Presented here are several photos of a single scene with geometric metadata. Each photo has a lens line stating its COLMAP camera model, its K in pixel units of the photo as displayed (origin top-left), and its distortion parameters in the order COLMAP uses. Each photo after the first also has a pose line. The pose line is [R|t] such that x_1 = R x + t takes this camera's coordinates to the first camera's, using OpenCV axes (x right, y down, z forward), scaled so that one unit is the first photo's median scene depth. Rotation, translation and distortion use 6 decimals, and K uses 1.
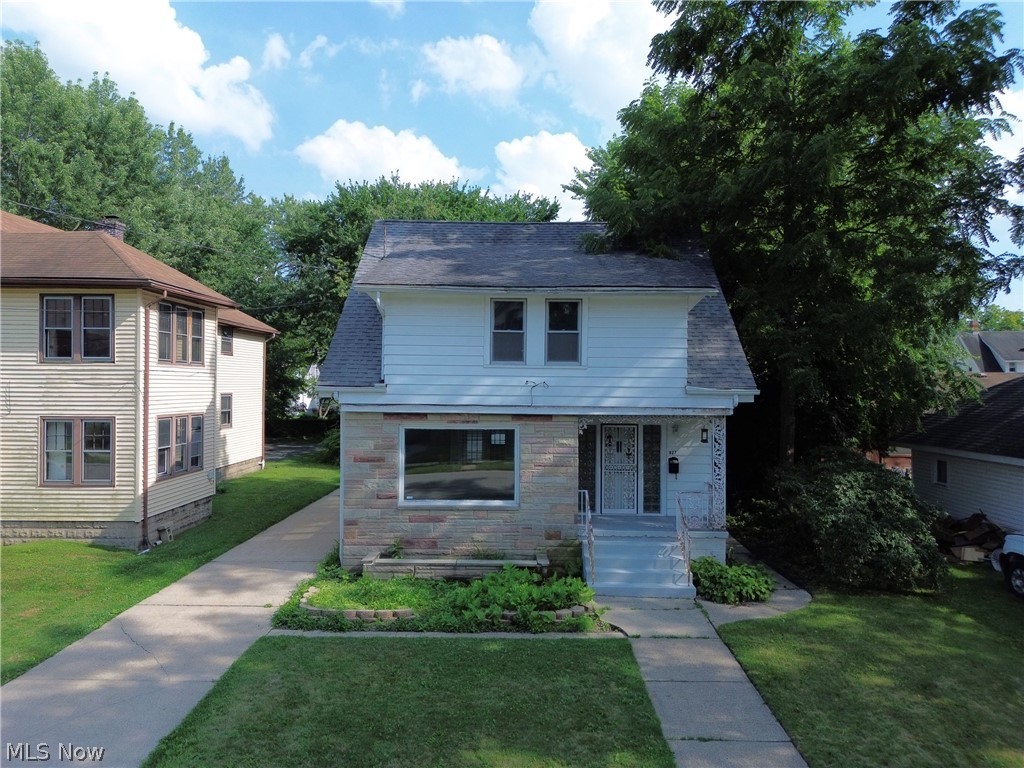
lens RADIAL K [[725.0, 0, 512.0], [0, 725.0, 384.0], [0, 0, 1]] dist [0.113938, -0.097470]
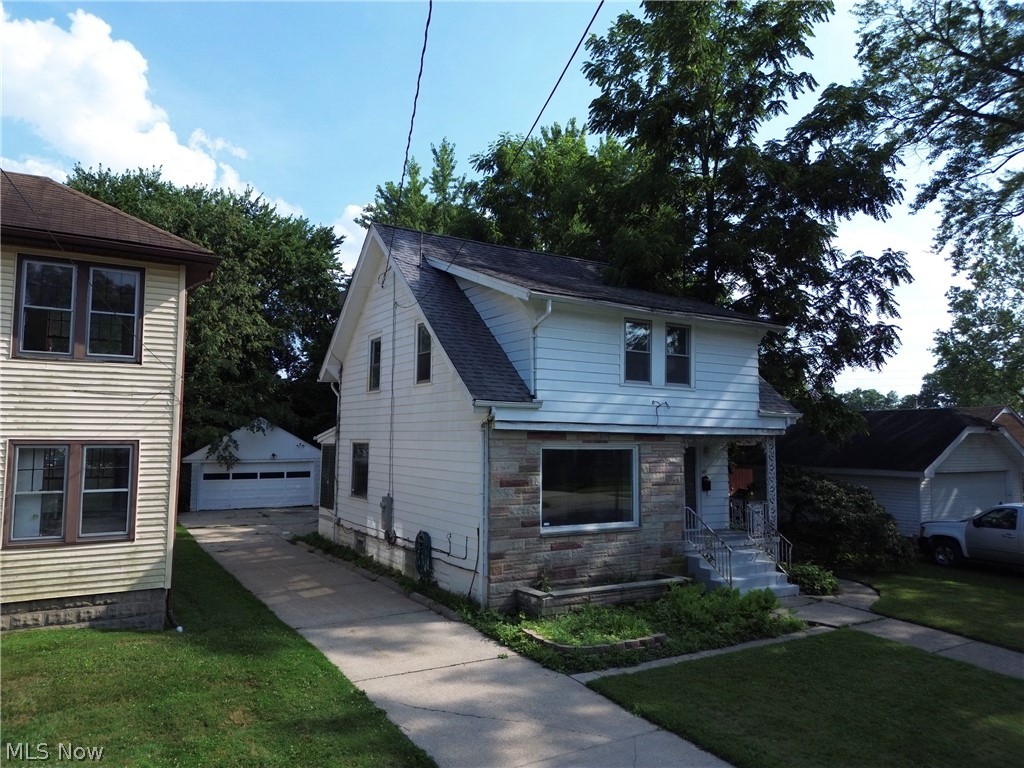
lens RADIAL K [[725.0, 0, 512.0], [0, 725.0, 384.0], [0, 0, 1]] dist [0.113938, -0.097470]
pose [[0.843516, 0.040621, 0.535566, -0.684631], [-0.001103, 0.997265, -0.073901, 0.047484], [-0.537103, 0.061746, 0.841254, 0.237369]]
